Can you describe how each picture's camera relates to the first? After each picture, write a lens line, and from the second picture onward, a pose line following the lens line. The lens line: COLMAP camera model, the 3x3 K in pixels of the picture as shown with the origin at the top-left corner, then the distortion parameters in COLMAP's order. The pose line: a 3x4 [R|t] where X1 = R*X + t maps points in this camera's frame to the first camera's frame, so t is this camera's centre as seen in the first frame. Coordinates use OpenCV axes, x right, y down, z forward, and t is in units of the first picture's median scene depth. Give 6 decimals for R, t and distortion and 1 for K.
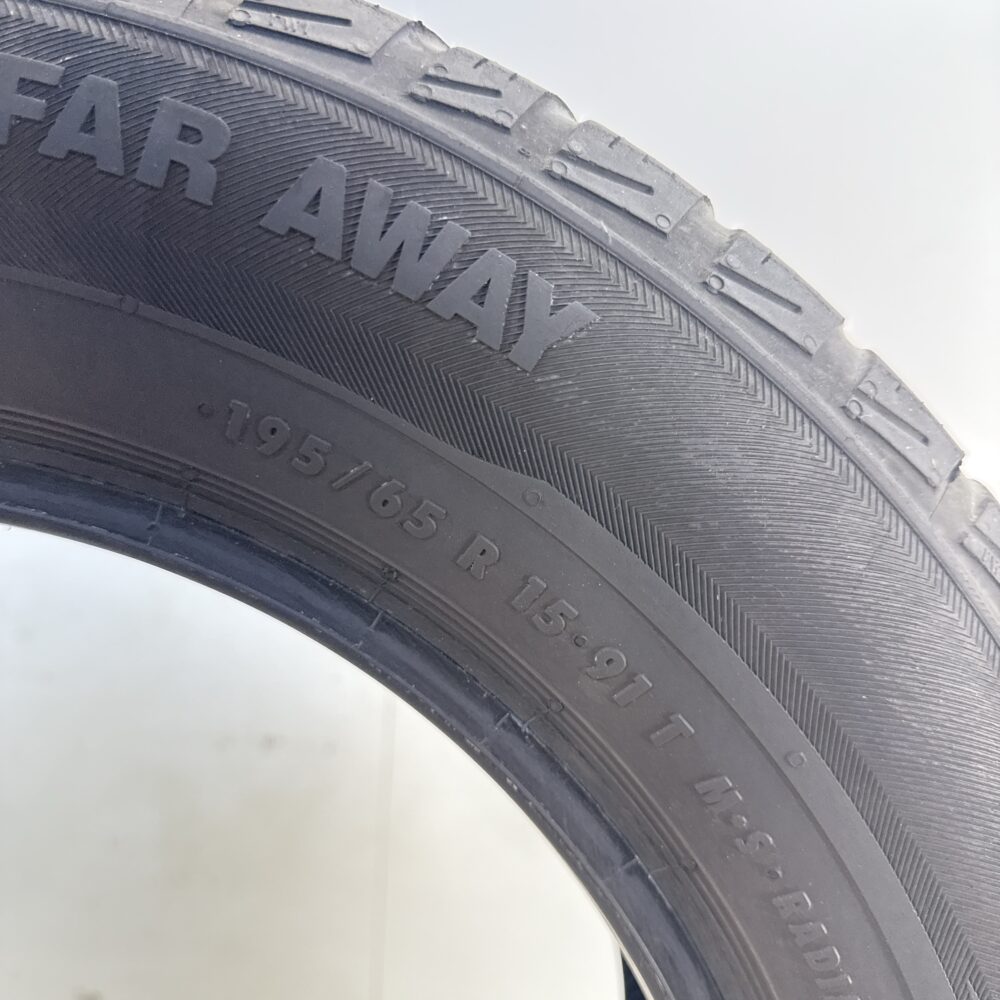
lens RADIAL K [[942.9, 0, 500.0], [0, 942.9, 500.0], [0, 0, 1]] dist [0.154993, -0.420495]
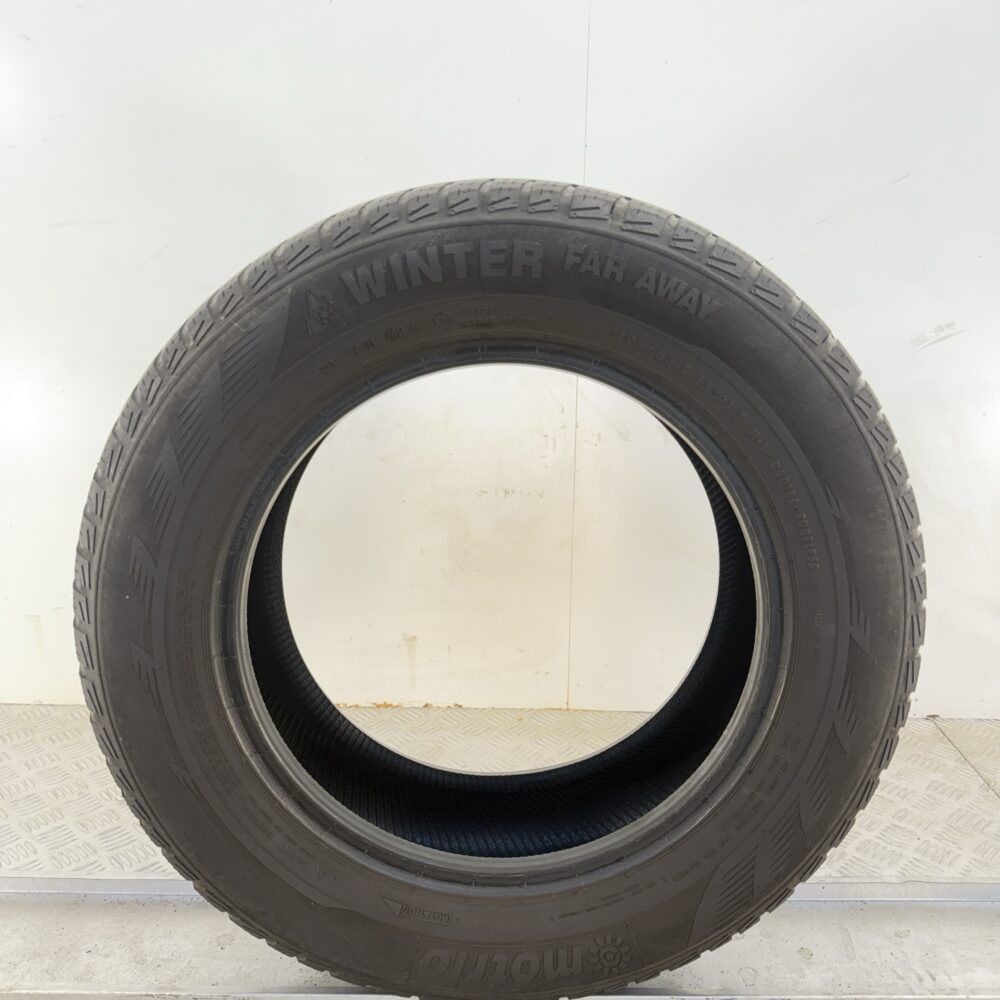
lens RADIAL K [[942.9, 0, 500.0], [0, 942.9, 500.0], [0, 0, 1]] dist [0.154993, -0.420495]
pose [[0.996937, -0.028076, -0.072992, -0.495722], [0.040007, 0.985057, 0.167516, -0.092514], [0.067198, -0.169923, 0.983164, -2.791738]]
